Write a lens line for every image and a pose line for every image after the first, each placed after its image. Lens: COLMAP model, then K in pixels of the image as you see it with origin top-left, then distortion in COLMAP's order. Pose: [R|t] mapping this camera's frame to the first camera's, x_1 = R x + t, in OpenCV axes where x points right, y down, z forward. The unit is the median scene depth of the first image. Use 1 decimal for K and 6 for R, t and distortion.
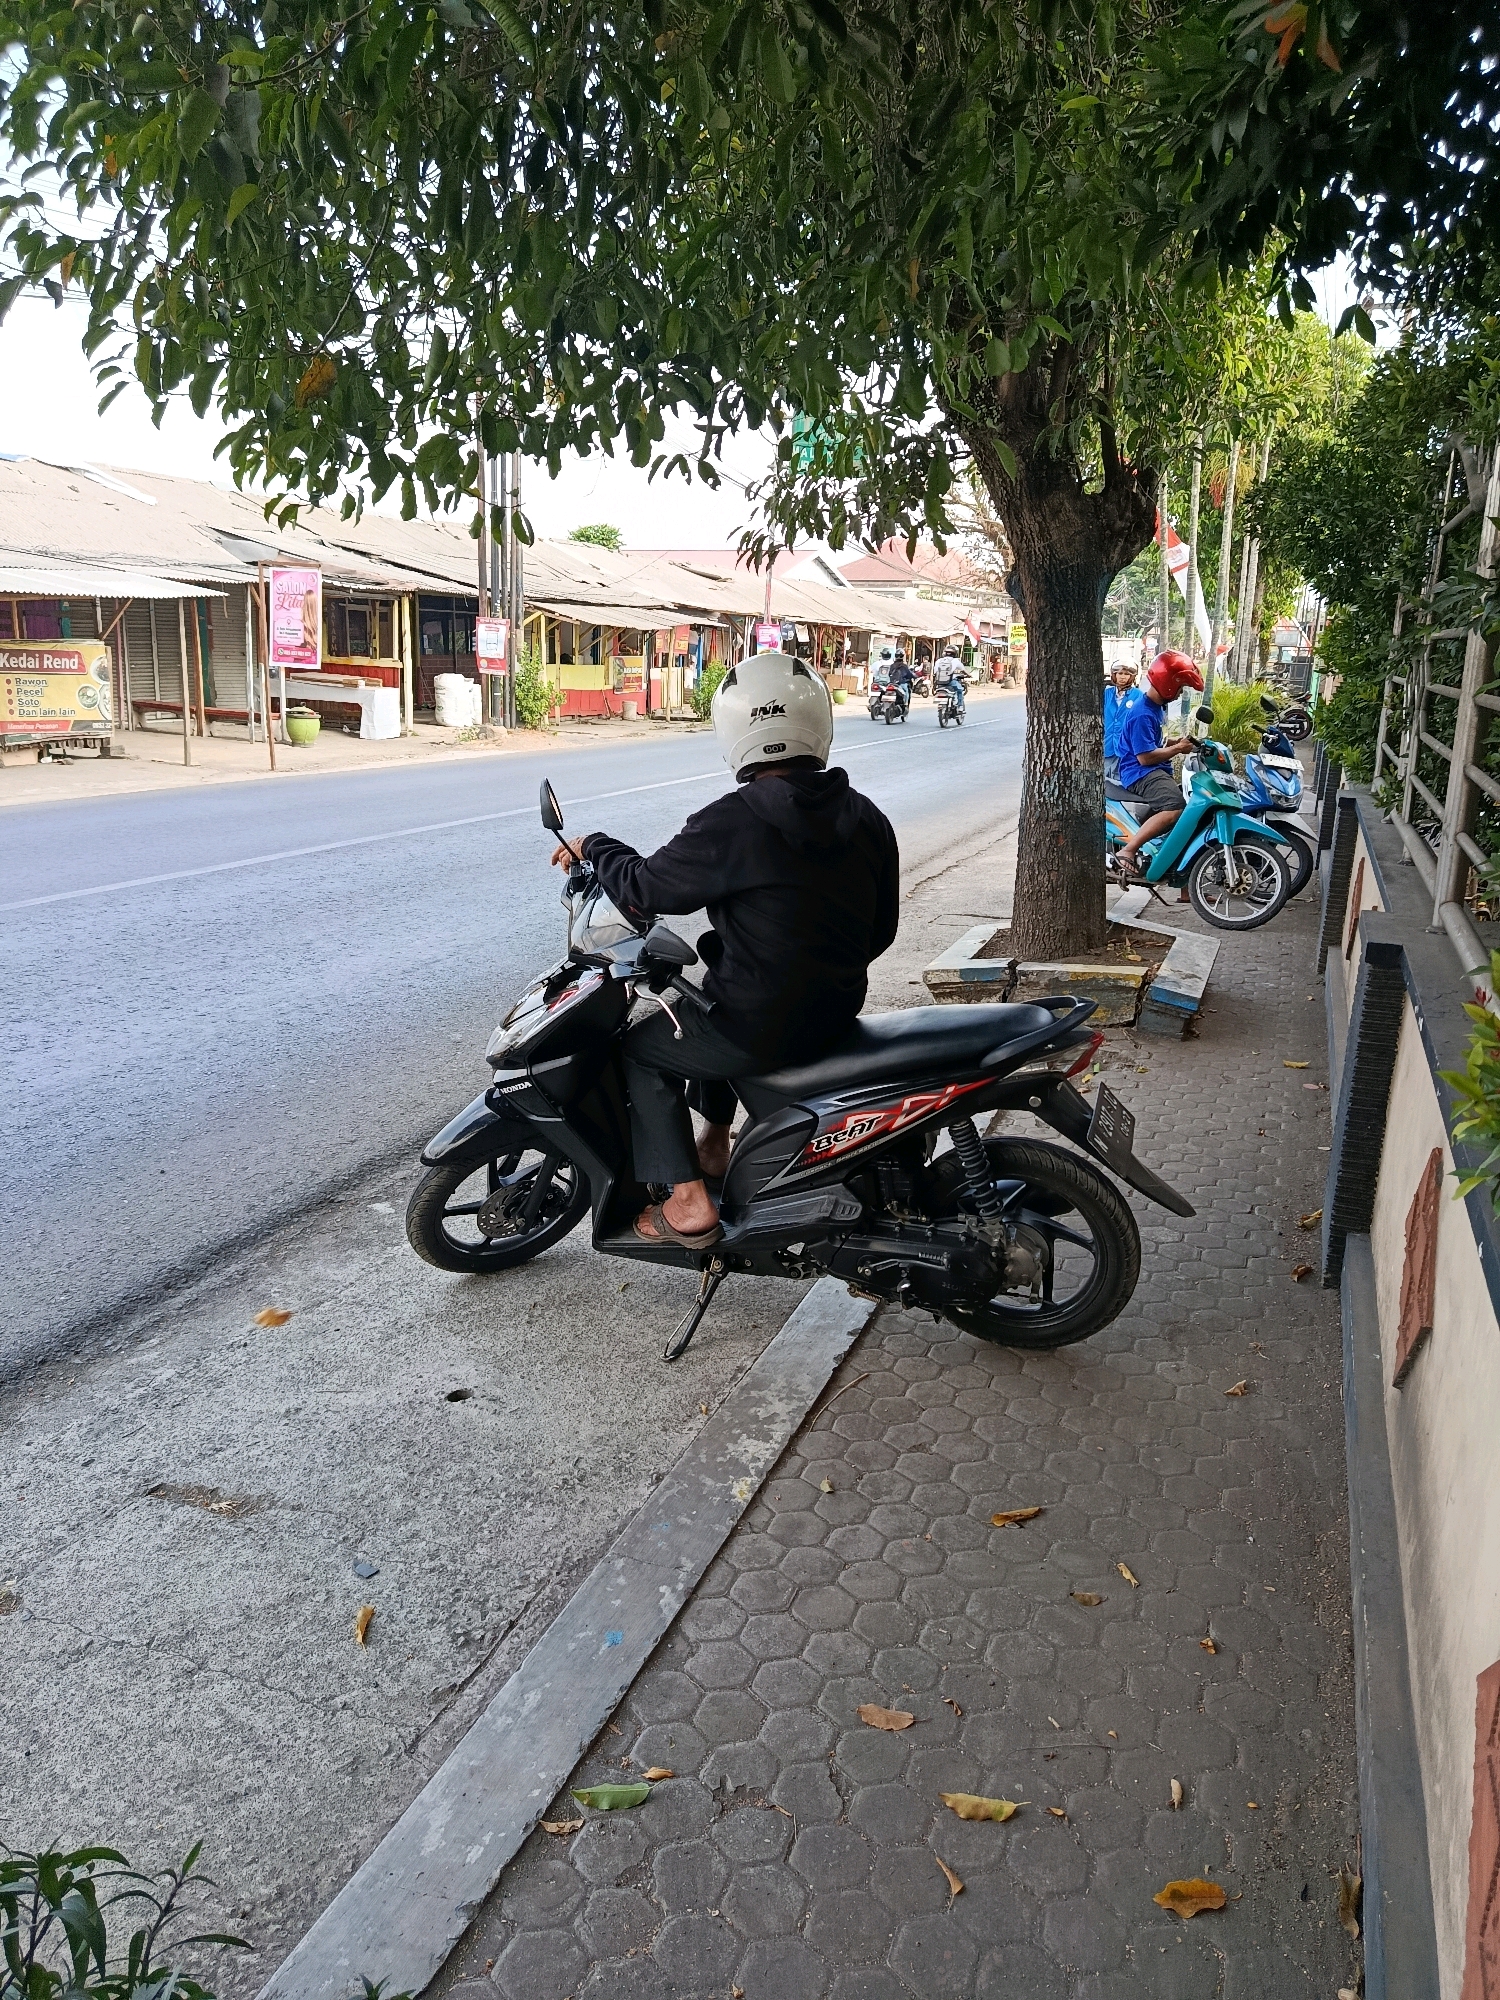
lens RADIAL K [[1413.2, 0, 737.6], [0, 1413.2, 1016.4], [0, 0, 1]] dist [0.045700, -0.057833]
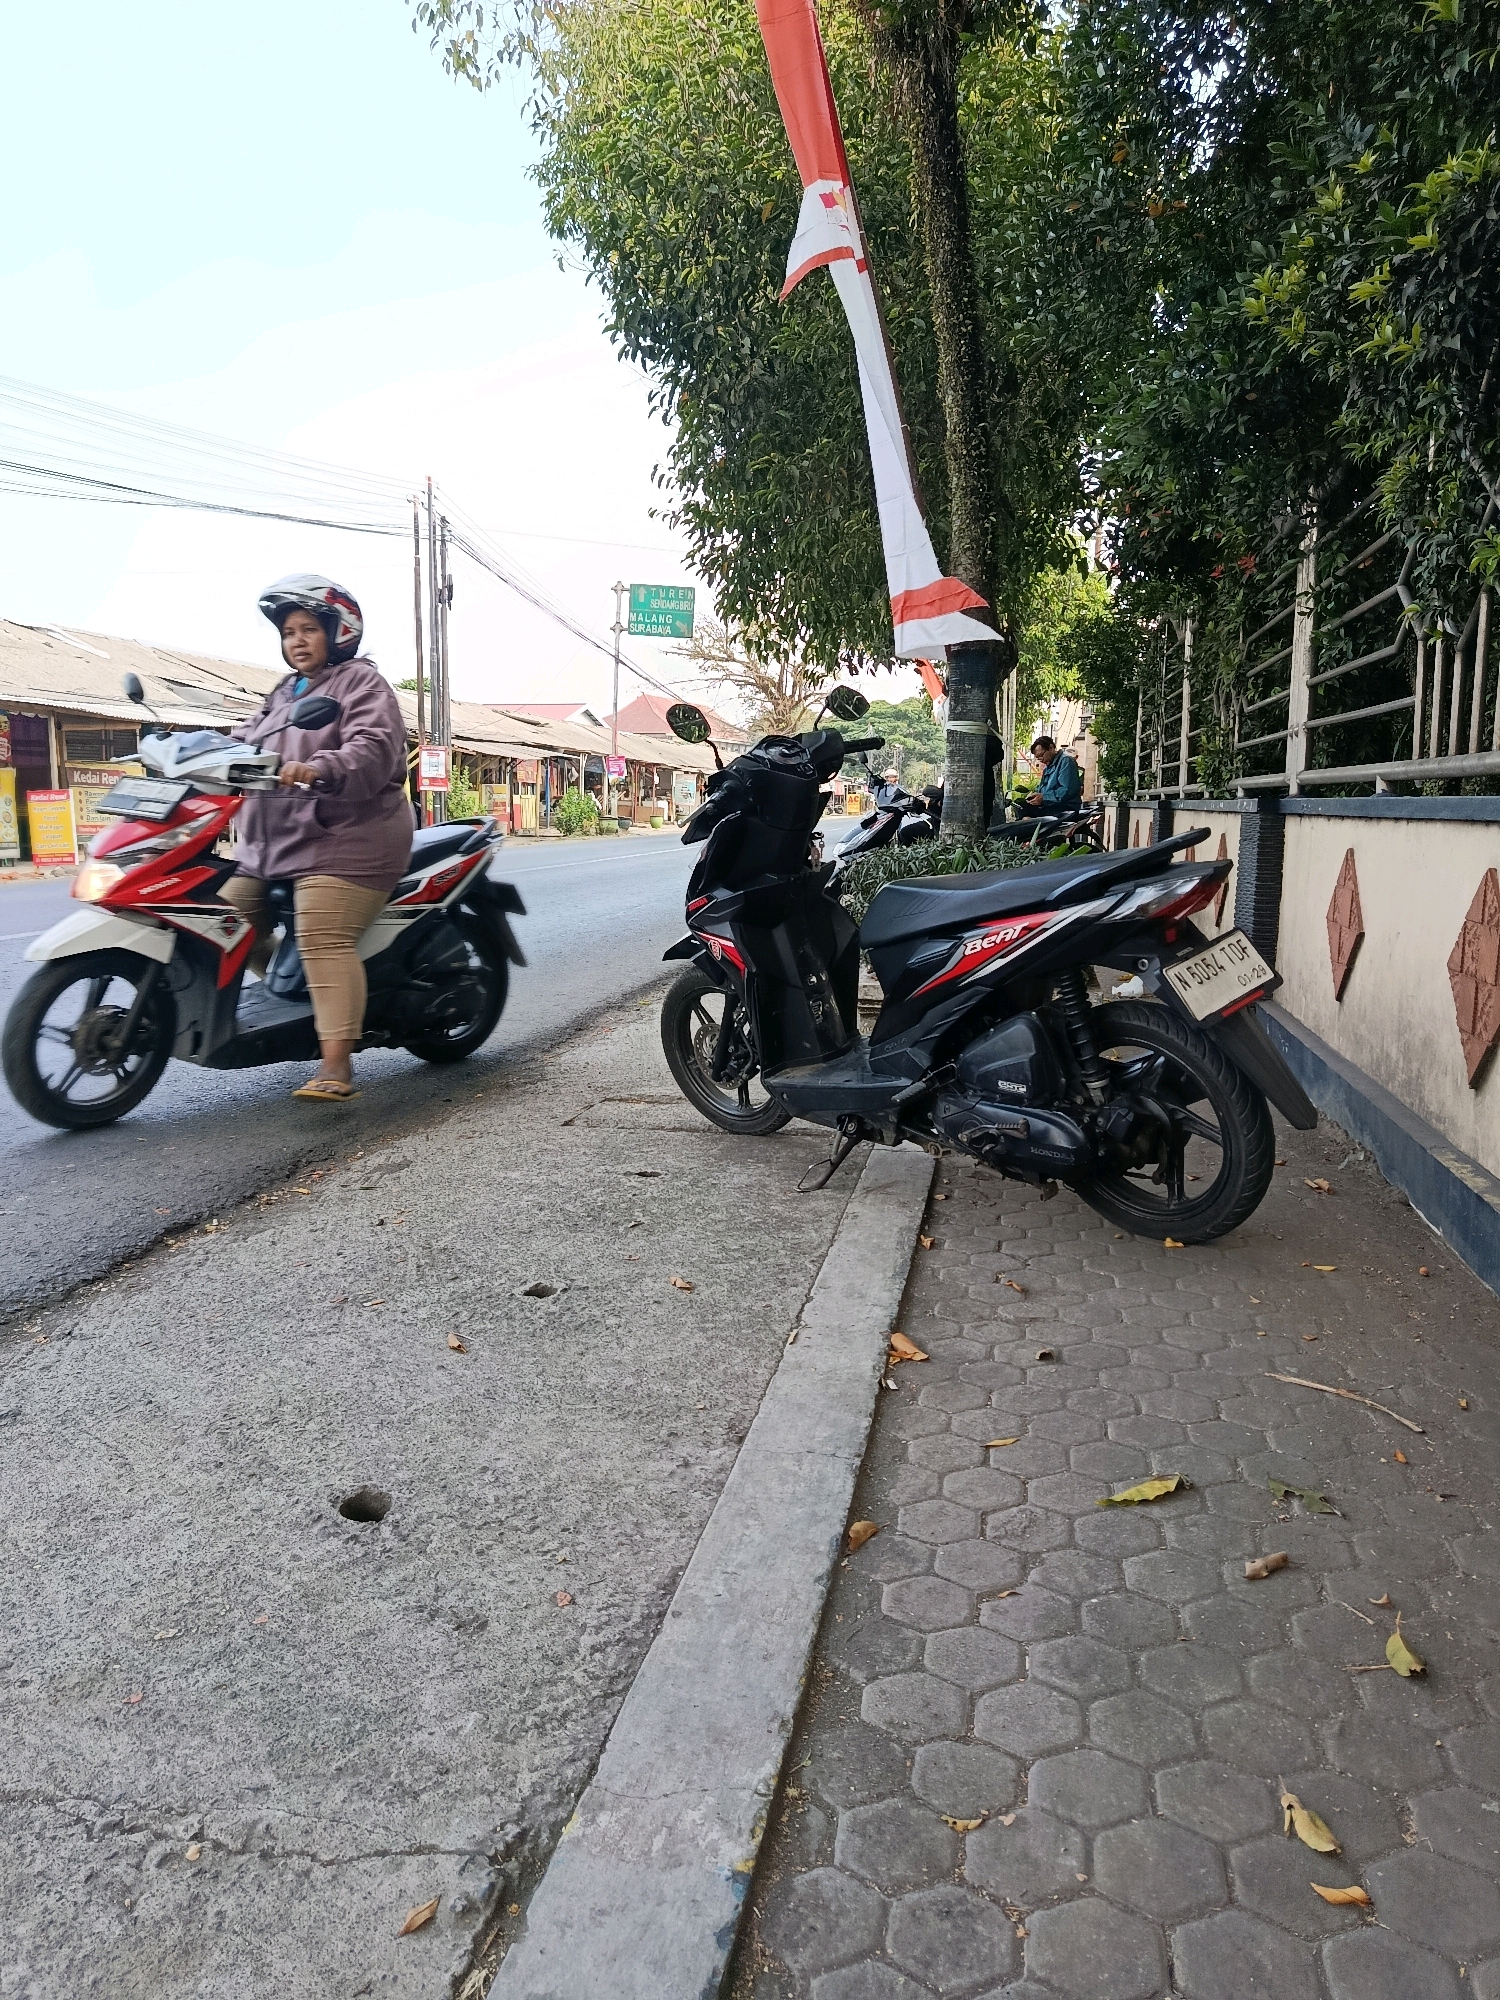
lens RADIAL K [[1413.2, 0, 757.5], [0, 1413.2, 1001.6], [0, 0, 1]] dist [0.045700, -0.057833]
pose [[0.982284, -0.044576, 0.182022, -0.128136], [0.064601, 0.992307, -0.105614, 0.088996], [-0.175914, 0.115501, 0.977606, -0.231853]]
